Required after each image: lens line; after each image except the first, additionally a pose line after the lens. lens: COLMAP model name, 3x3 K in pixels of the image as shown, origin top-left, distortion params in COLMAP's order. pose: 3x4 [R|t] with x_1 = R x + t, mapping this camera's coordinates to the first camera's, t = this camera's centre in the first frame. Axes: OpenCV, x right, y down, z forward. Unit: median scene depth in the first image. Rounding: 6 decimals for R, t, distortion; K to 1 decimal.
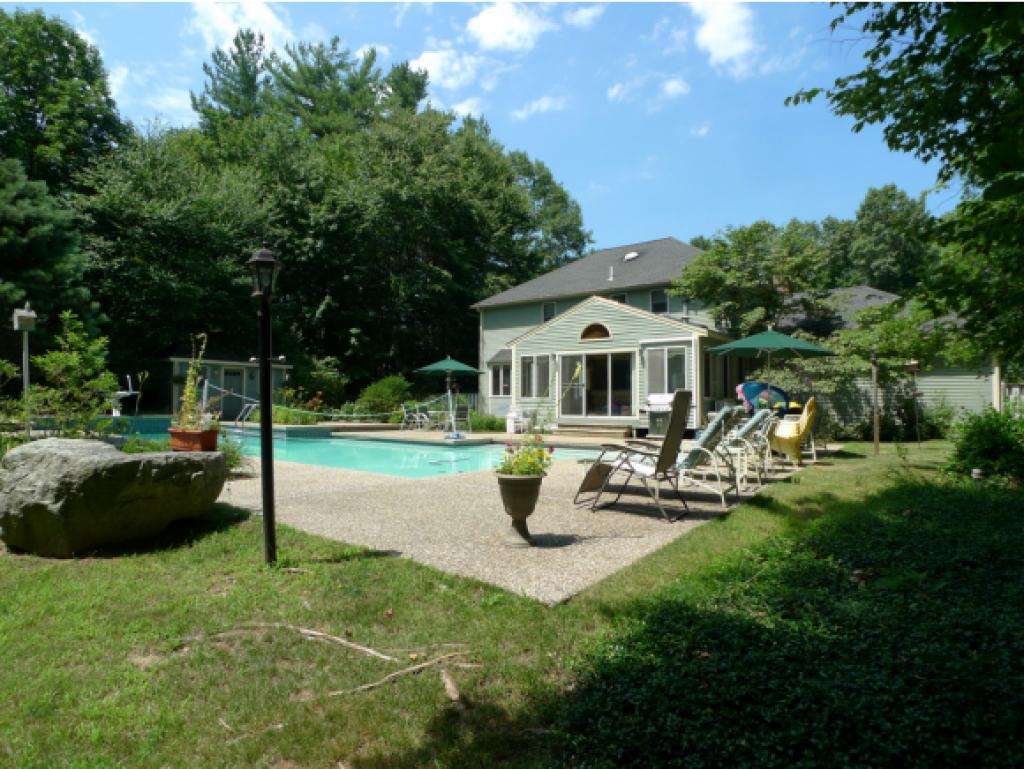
lens RADIAL K [[624.2, 0, 508.0], [0, 624.2, 381.0], [0, 0, 1]] dist [-0.057898, -0.002735]
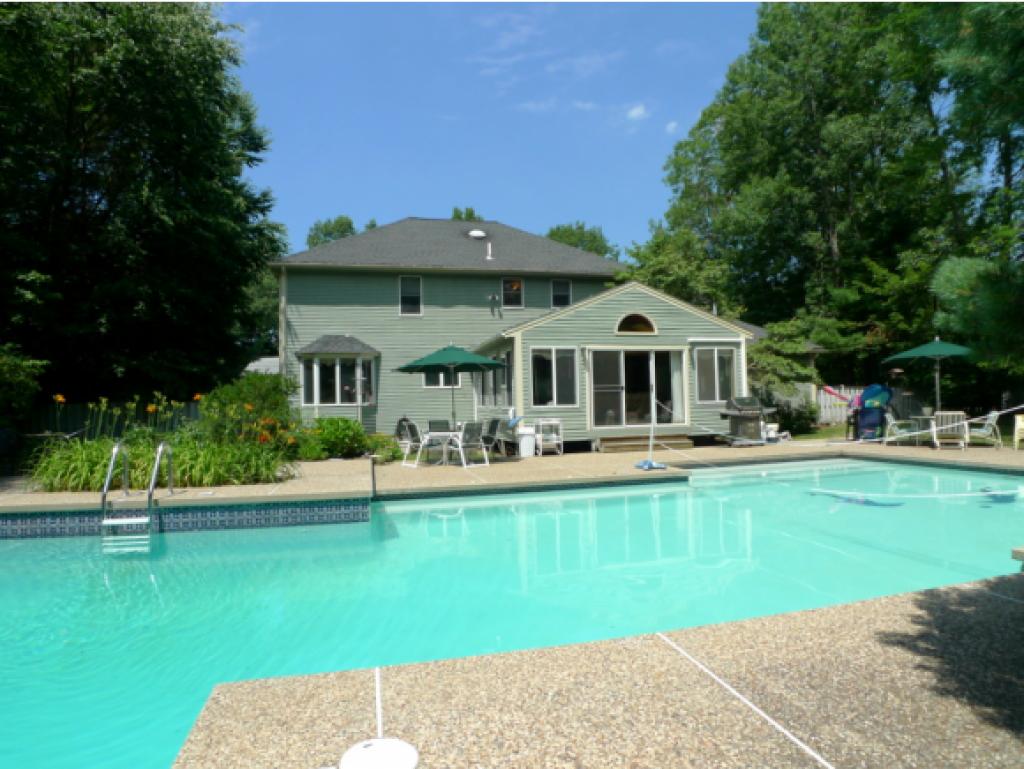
lens RADIAL K [[624.2, 0, 513.5], [0, 624.2, 386.6], [0, 0, 1]] dist [-0.057898, -0.002735]
pose [[0.592431, -0.000909, 0.805620, -0.621443], [-0.005174, 0.999974, 0.004934, 0.001612], [-0.805604, -0.007091, 0.592411, 0.632254]]
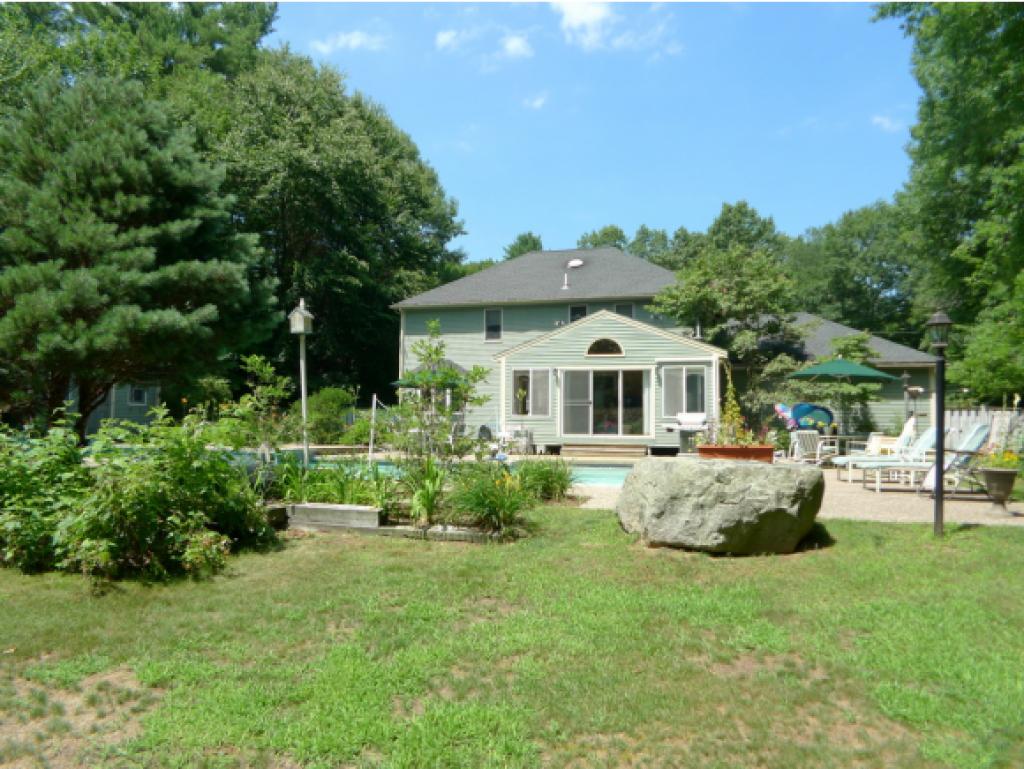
lens RADIAL K [[765.2, 0, 519.4], [0, 765.2, 388.1], [0, 0, 1]] dist [-0.042725, -0.003964]
pose [[0.928128, 0.021343, 0.371649, -0.416596], [-0.019318, 0.999771, -0.009171, -0.002401], [-0.371759, 0.001333, 0.928328, -0.048109]]
